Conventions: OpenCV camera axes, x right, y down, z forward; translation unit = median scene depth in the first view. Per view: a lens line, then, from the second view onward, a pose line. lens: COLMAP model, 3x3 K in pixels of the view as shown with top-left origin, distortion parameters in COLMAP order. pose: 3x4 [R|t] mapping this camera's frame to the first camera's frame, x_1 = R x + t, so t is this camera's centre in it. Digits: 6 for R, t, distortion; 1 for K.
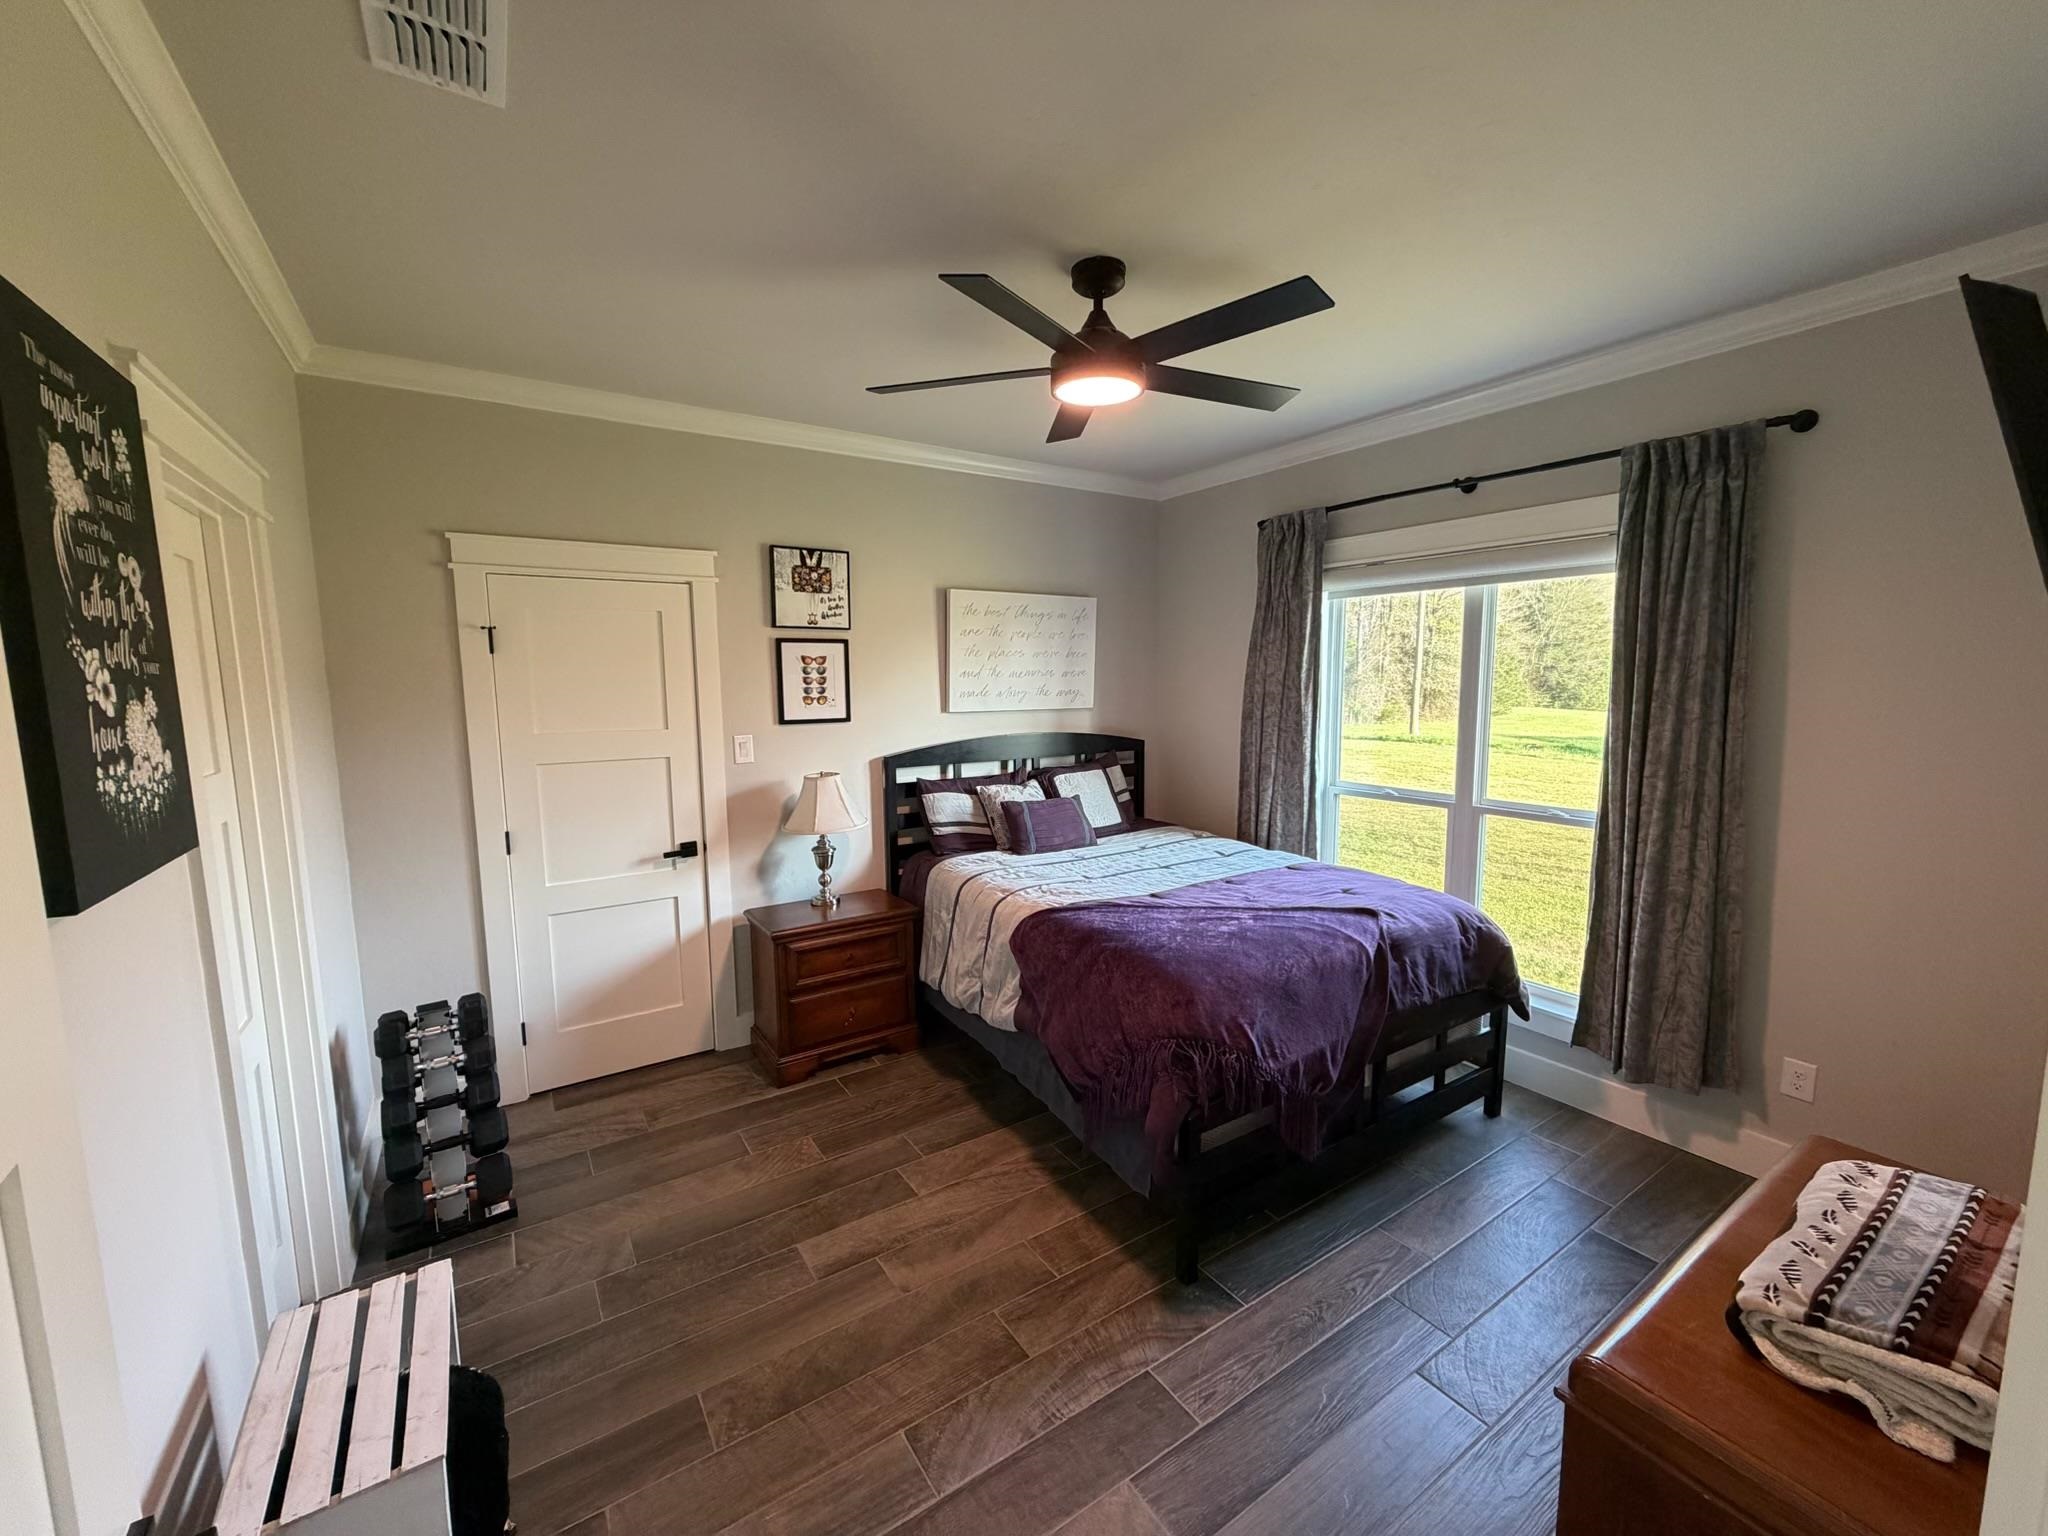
lens RADIAL K [[829.4, 0, 1041.0], [0, 829.4, 766.8], [0, 0, 1]] dist [0.000590, -0.000240]
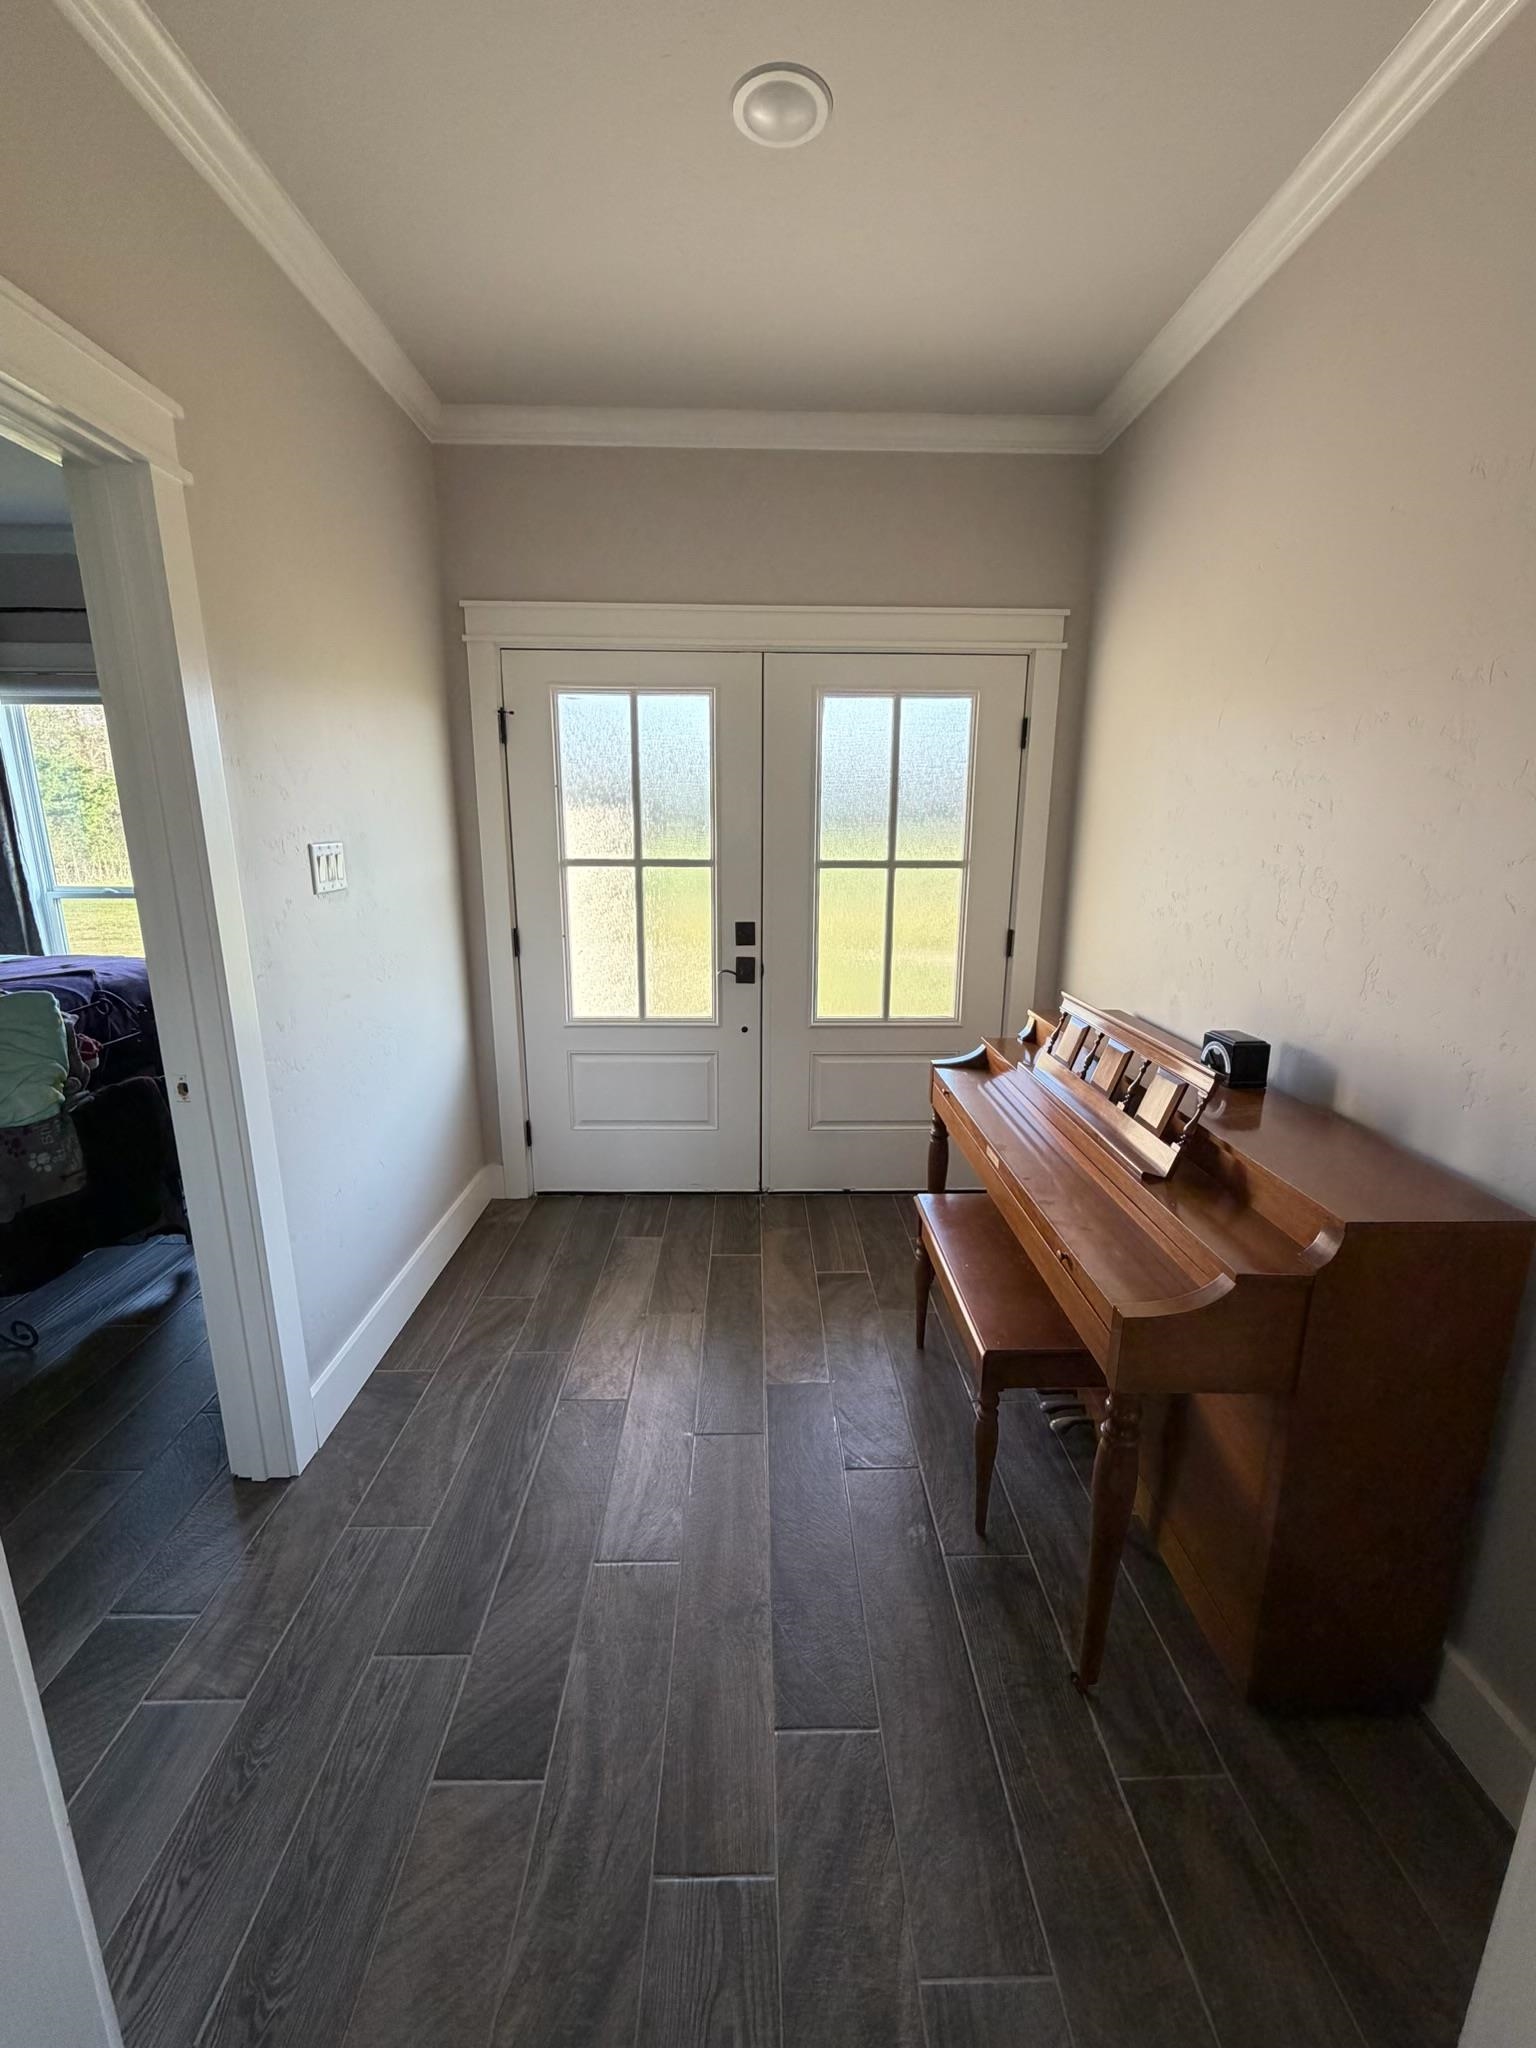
lens RADIAL K [[829.4, 0, 770.6], [0, 829.4, 1016.6], [0, 0, 1]] dist [0.000590, -0.000240]
pose [[0.553003, -0.181599, 0.813148, -0.039521], [0.092839, 0.983311, 0.156464, 0.097849], [-0.827991, -0.011033, 0.560634, -0.379670]]
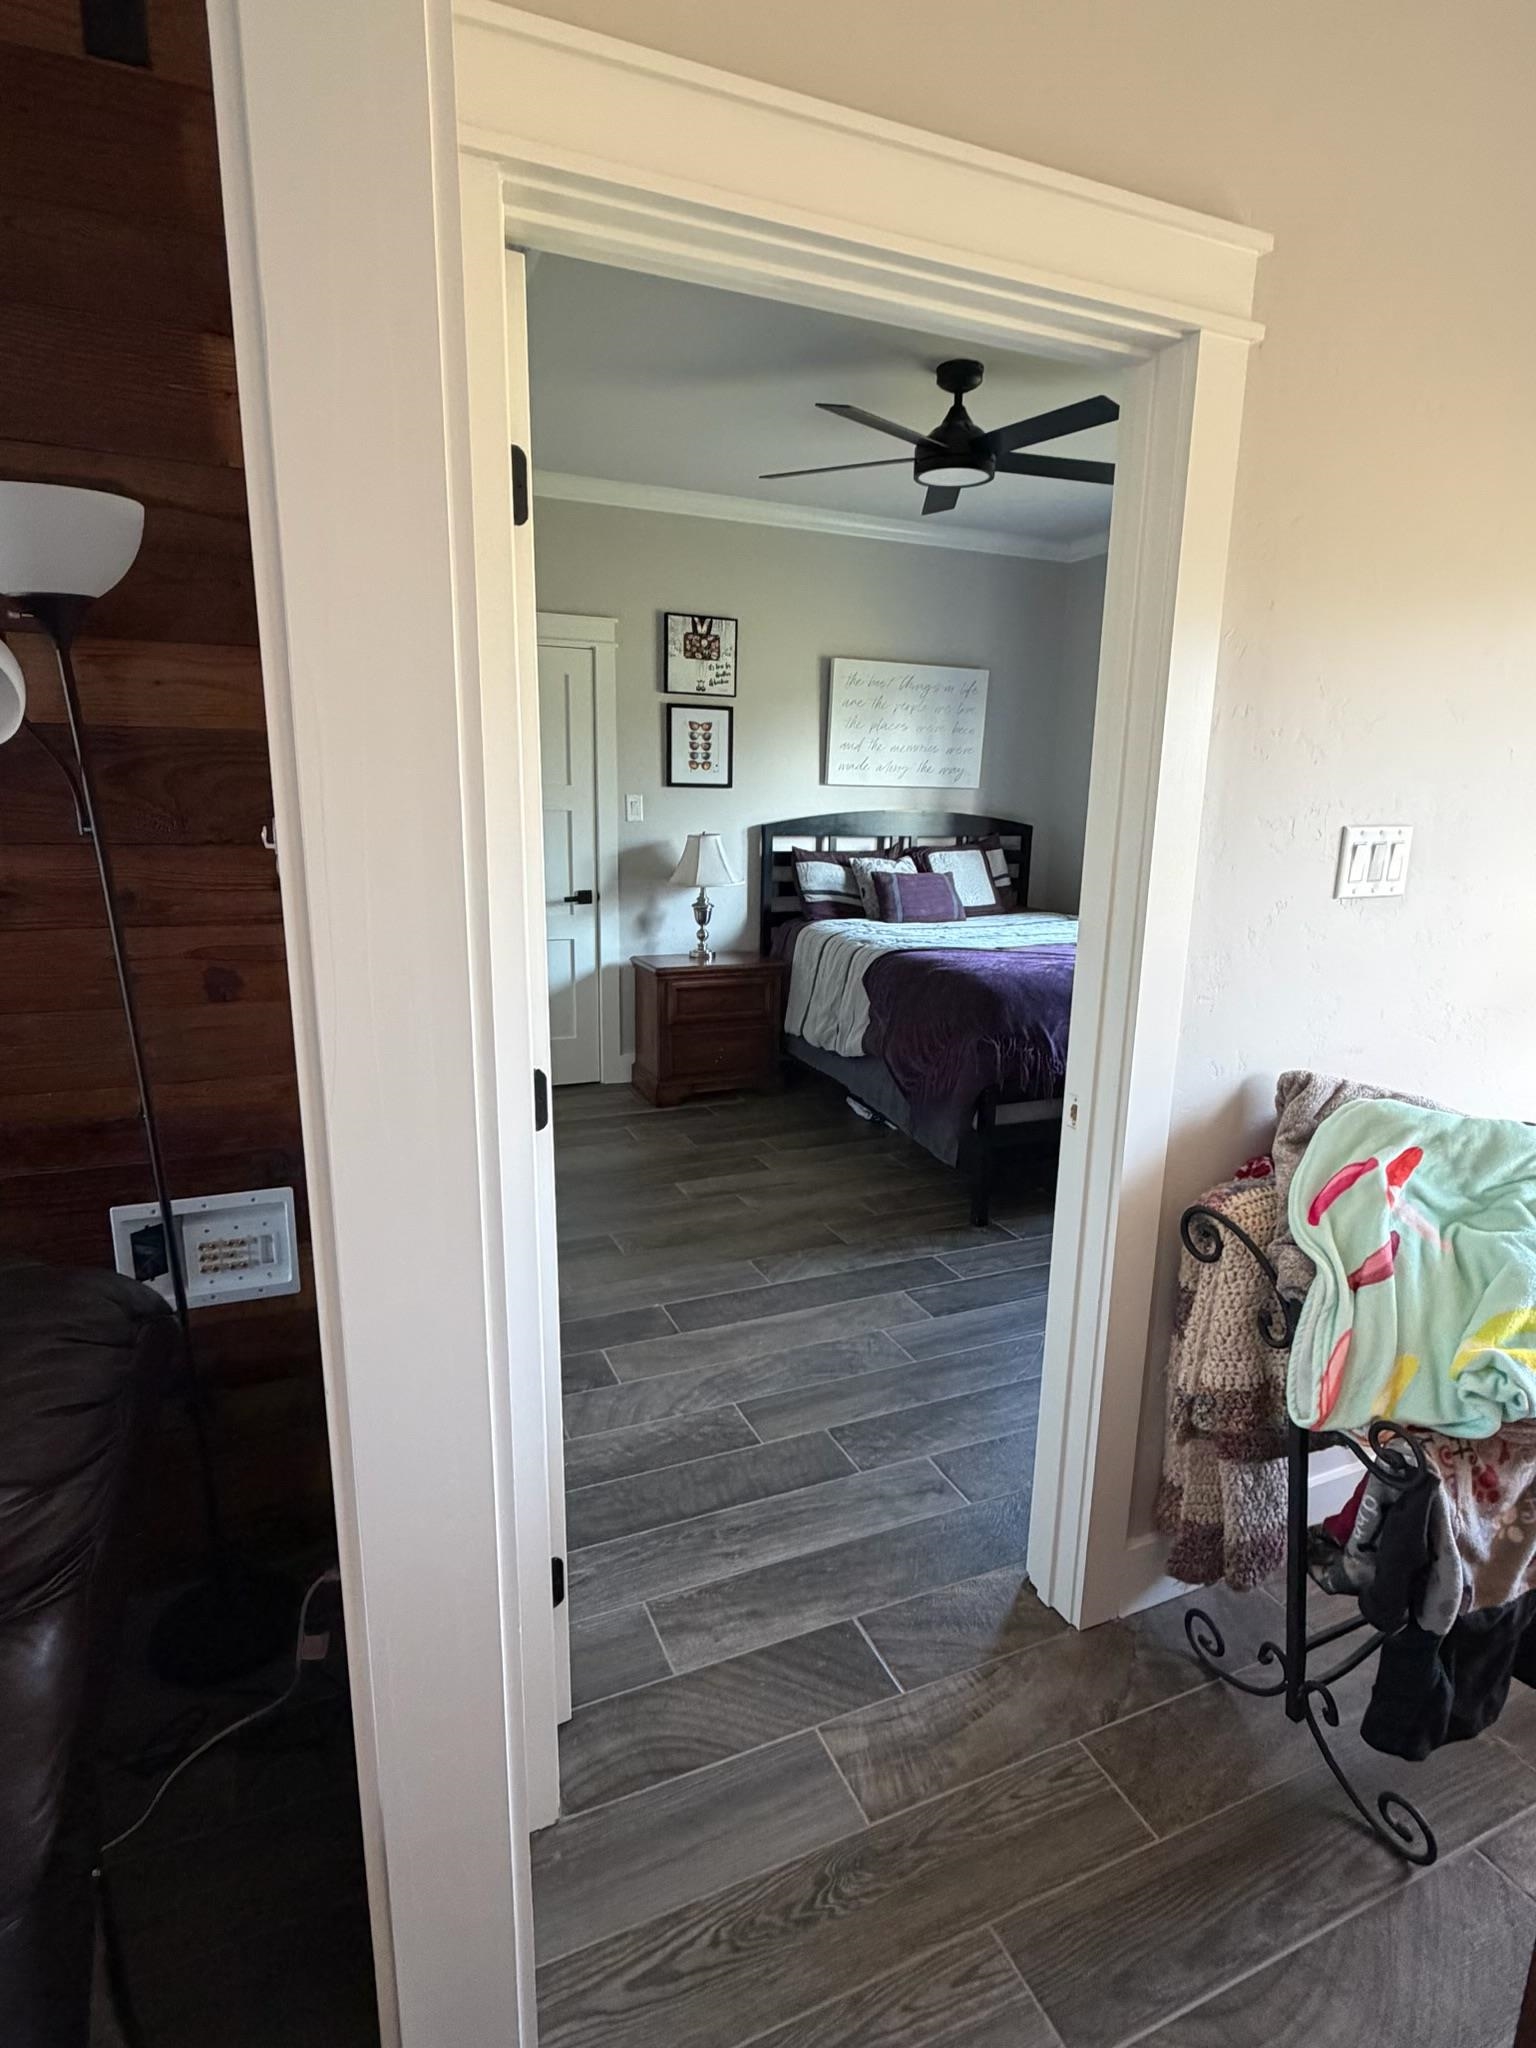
lens RADIAL K [[1072.0, 0, 780.6], [0, 1072.0, 1024.9], [0, 0, 1]] dist [0.005119, -0.000542]
pose [[0.983938, 0.066241, -0.165763, 0.077311], [-0.048010, 0.992585, 0.111670, 0.091730], [0.171931, -0.101918, 0.979823, -0.356461]]
